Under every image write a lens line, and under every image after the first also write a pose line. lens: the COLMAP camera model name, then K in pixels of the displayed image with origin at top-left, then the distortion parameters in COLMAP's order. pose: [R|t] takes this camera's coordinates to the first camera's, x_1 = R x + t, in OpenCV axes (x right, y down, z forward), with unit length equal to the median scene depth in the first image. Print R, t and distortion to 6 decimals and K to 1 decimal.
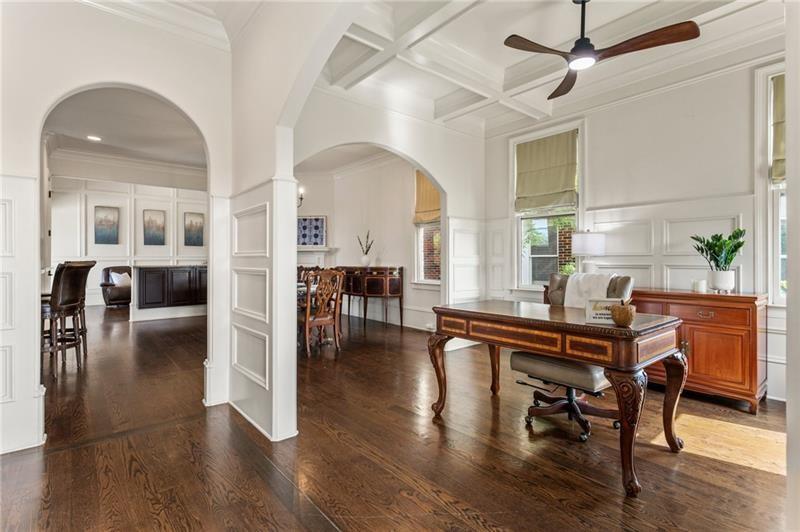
lens RADIAL K [[384.9, 0, 399.2], [0, 384.9, 257.2], [0, 0, 1]] dist [0.004068, 0.000828]
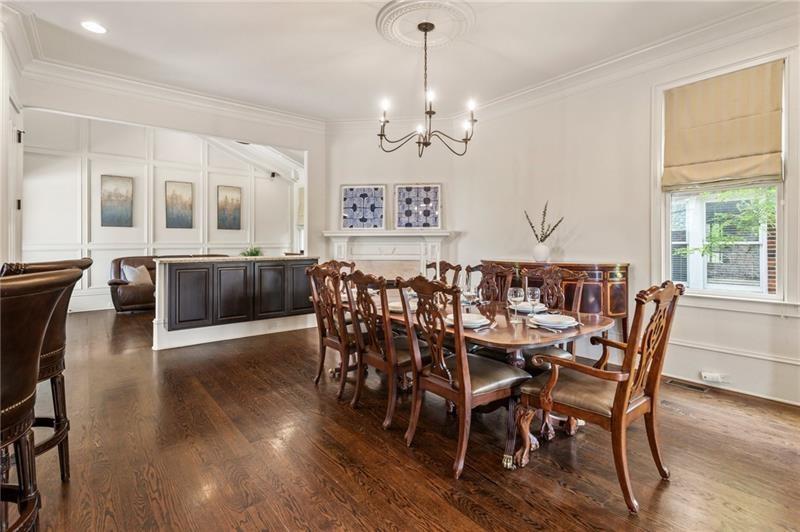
lens RADIAL K [[390.3, 0, 400.4], [0, 390.3, 242.5], [0, 0, 1]] dist [0.000907, 0.000751]
pose [[0.999769, 0.000197, -0.021492, -0.245441], [-0.000185, 1.000000, 0.000558, -0.005386], [0.021492, -0.000554, 0.999769, 0.324564]]
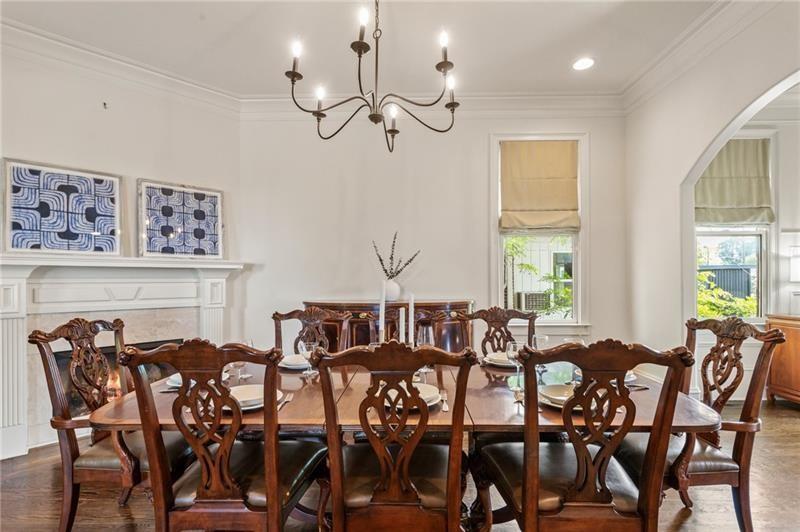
lens RADIAL K [[383.2, 0, 400.8], [0, 383.2, 277.7], [0, 0, 1]] dist [0.003966, 0.000635]
pose [[0.652084, 0.002370, 0.758143, -0.392743], [-0.001602, 0.999997, -0.001748, -0.005853], [-0.758145, -0.000075, 0.652086, 0.546619]]
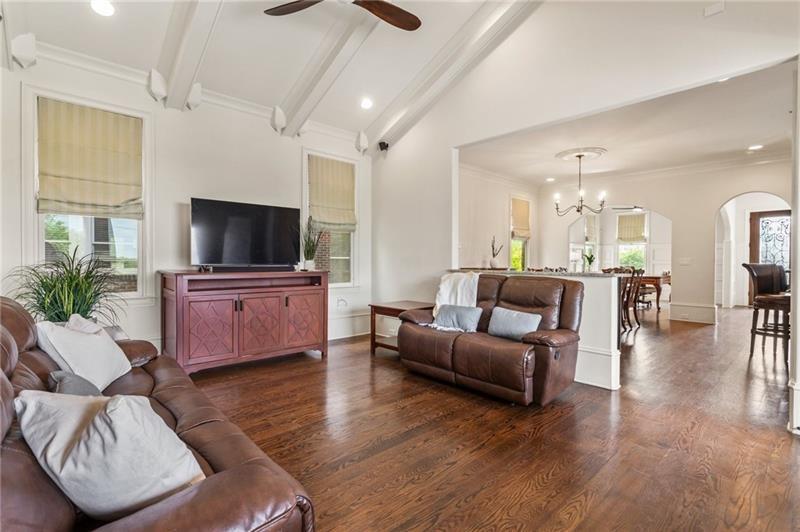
lens RADIAL K [[379.2, 0, 400.0], [0, 379.2, 266.0], [0, 0, 1]] dist [0.007410, 0.001027]
pose [[-0.044310, -0.013170, 0.998931, -1.000029], [-0.010331, 0.999866, 0.012724, 0.007371], [-0.998964, -0.009756, -0.044440, 1.108732]]
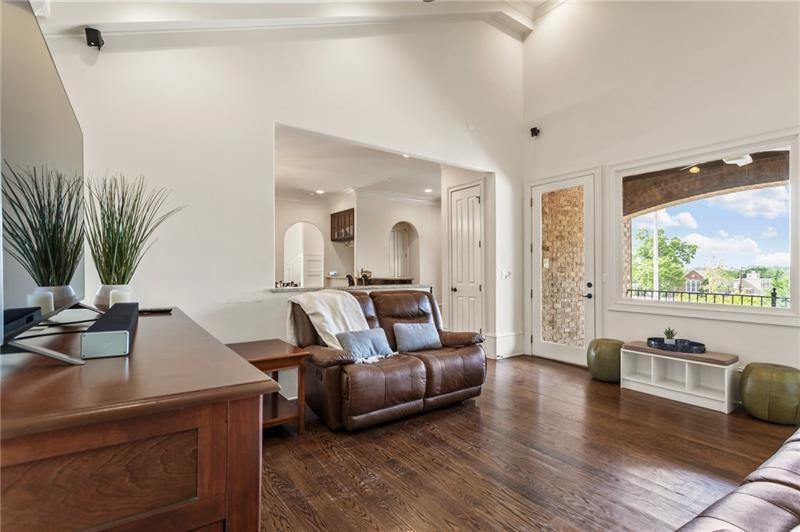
lens RADIAL K [[384.6, 0, 400.3], [0, 384.6, 270.2], [0, 0, 1]] dist [0.000614, -0.000499]
pose [[-0.996548, 0.003925, 0.082926, -0.601116], [0.003488, 0.999979, -0.005420, 0.001171], [-0.082946, -0.005112, -0.996541, 1.416013]]
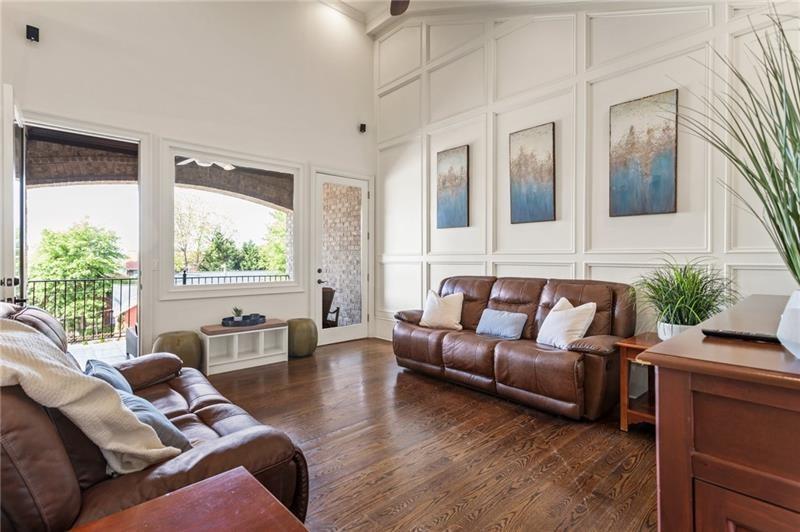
lens RADIAL K [[384.9, 0, 399.2], [0, 384.9, 257.2], [0, 0, 1]] dist [0.004068, 0.000828]
pose [[0.030541, 0.002600, -0.999530, -0.352883], [0.002320, 0.999994, 0.002672, 0.001235], [0.999531, -0.002400, 0.030534, 1.126310]]
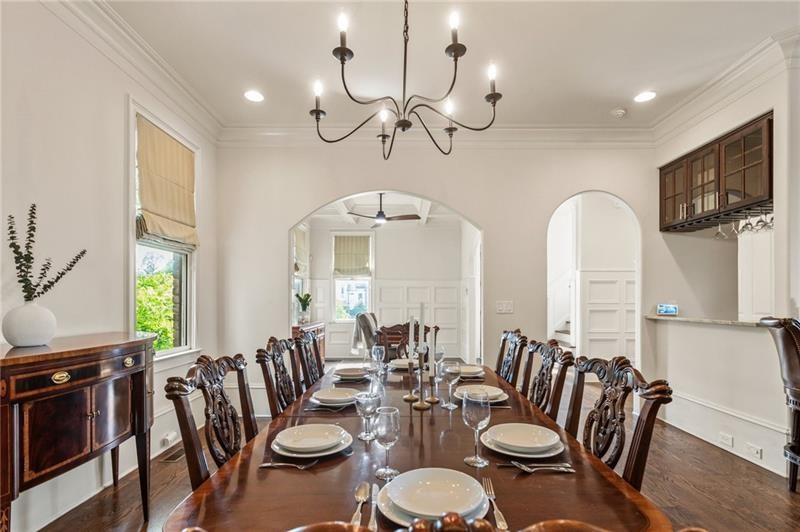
lens RADIAL K [[389.3, 0, 400.9], [0, 389.3, 300.4], [0, 0, 1]] dist [-0.001094, -0.000188]
pose [[-0.764998, 0.004043, 0.644020, -0.362061], [-0.000502, 0.999976, -0.006873, -0.003258], [-0.644032, -0.005581, -0.764978, 0.866388]]
